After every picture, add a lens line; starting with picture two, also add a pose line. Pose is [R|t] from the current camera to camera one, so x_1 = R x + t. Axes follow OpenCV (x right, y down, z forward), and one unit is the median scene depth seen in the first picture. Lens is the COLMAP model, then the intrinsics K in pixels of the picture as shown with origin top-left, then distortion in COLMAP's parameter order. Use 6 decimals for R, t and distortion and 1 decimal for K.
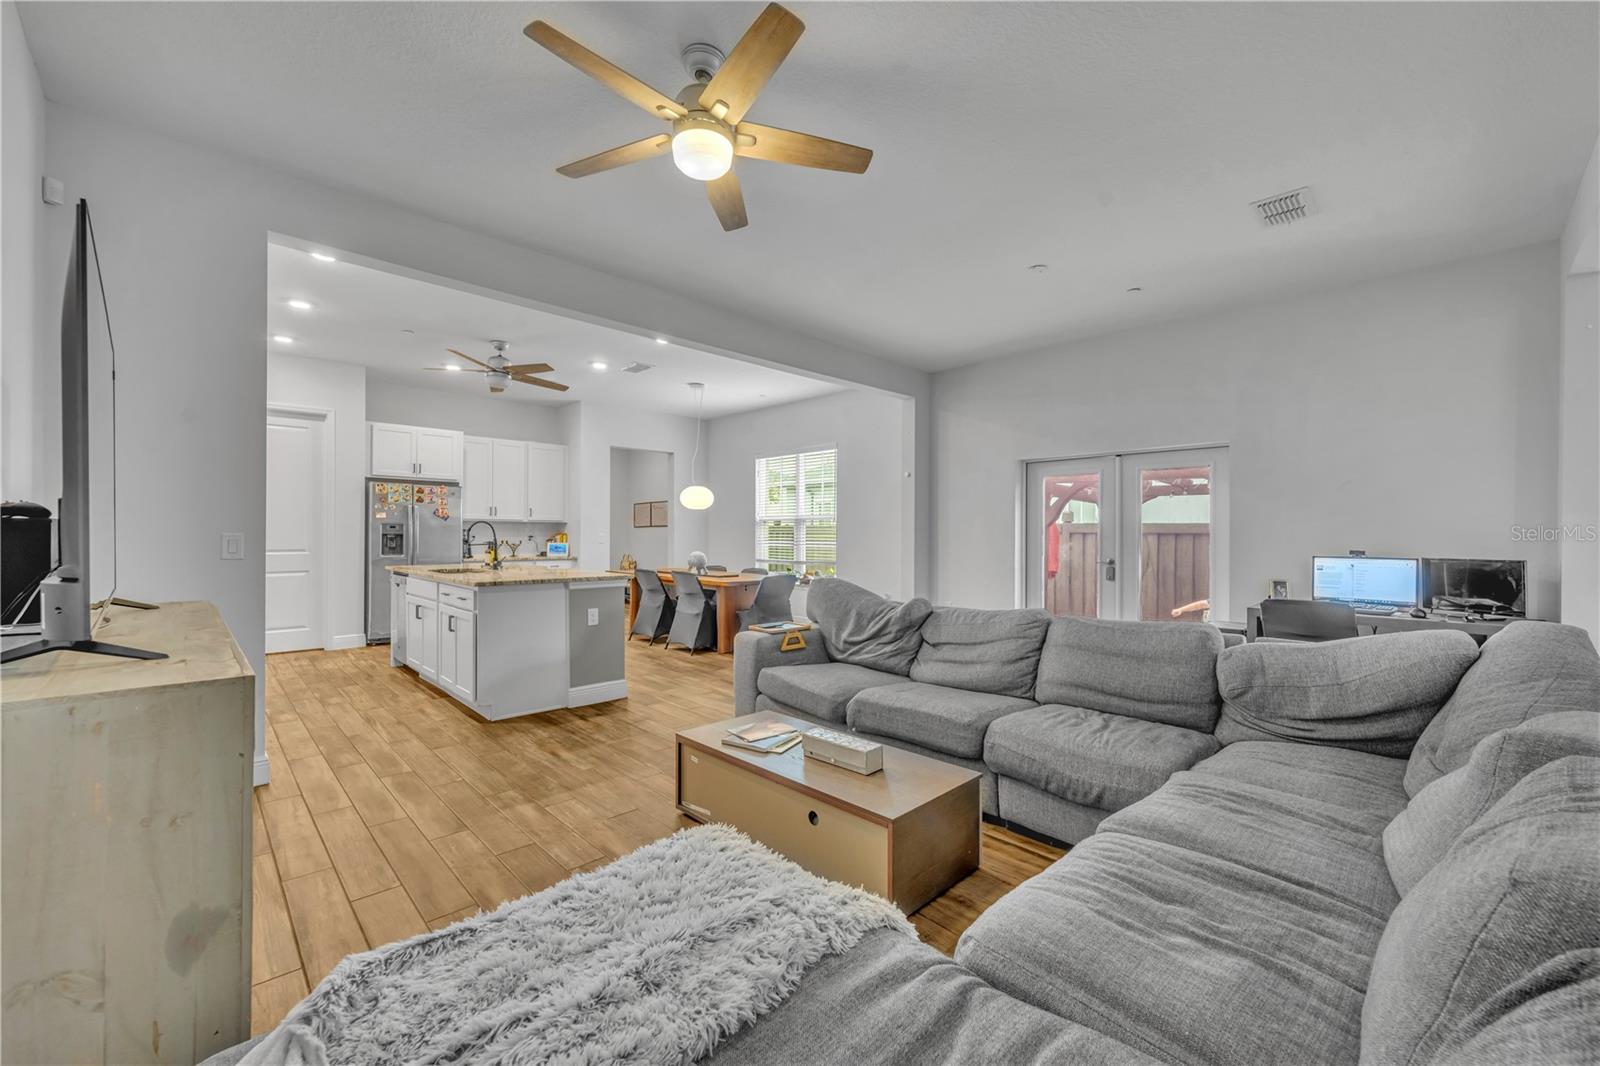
lens RADIAL K [[641.4, 0, 794.6], [0, 641.4, 536.2], [0, 0, 1]] dist [0.004935, 0.000322]
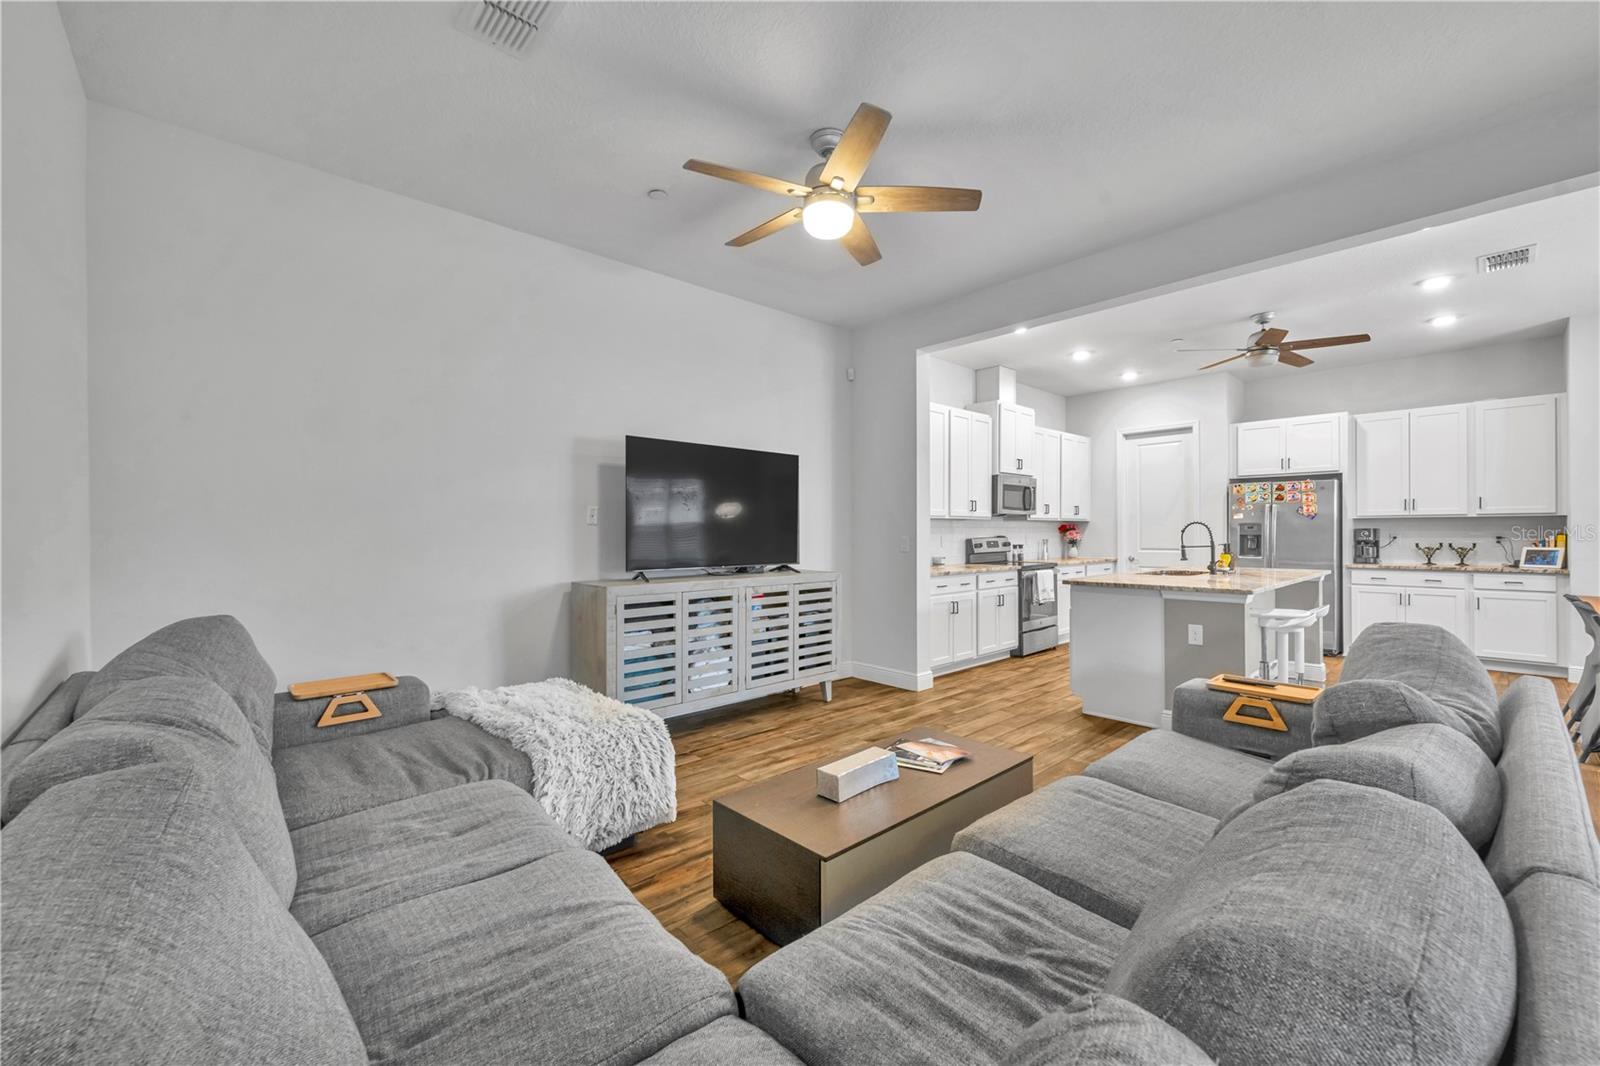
lens RADIAL K [[641.4, 0, 809.3], [0, 641.4, 535.1], [0, 0, 1]] dist [0.004935, 0.000322]
pose [[-0.011649, -0.000613, -0.999932, 0.360523], [0.001440, 0.999999, -0.000630, -0.003395], [0.999931, -0.001447, -0.011648, 0.340658]]
